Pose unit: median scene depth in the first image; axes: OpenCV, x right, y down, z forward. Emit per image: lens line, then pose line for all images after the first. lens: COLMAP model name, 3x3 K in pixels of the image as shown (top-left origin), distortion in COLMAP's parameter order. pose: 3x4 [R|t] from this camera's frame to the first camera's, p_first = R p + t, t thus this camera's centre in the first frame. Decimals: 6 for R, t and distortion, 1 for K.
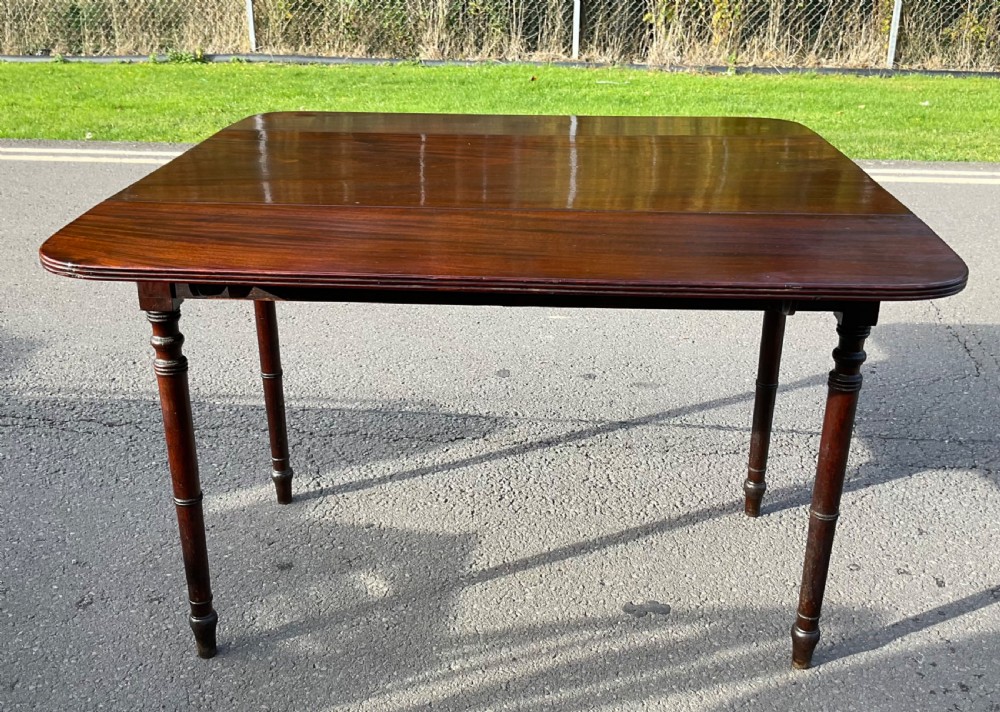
lens RADIAL K [[1056.9, 0, 514.1], [0, 1056.9, 405.7], [0, 0, 1]] dist [0.035507, 0.000000]
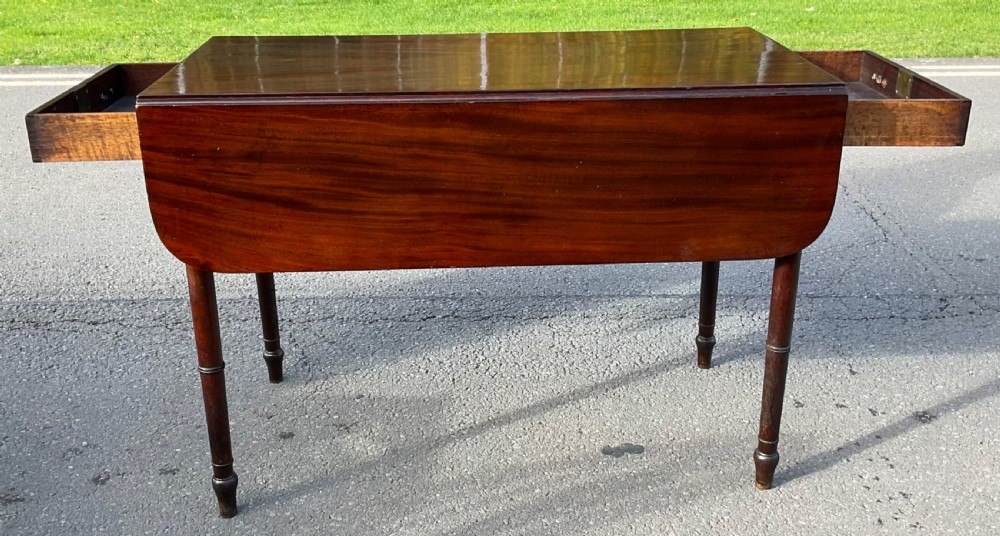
lens RADIAL K [[1042.7, 0, 513.8], [0, 1042.7, 271.7], [0, 0, 1]] dist [0.045901, 0.000000]
pose [[0.995056, -0.049555, 0.086065, -0.063052], [0.053390, 0.997654, -0.042847, 0.038662], [-0.083740, 0.047230, 0.995368, -0.078769]]
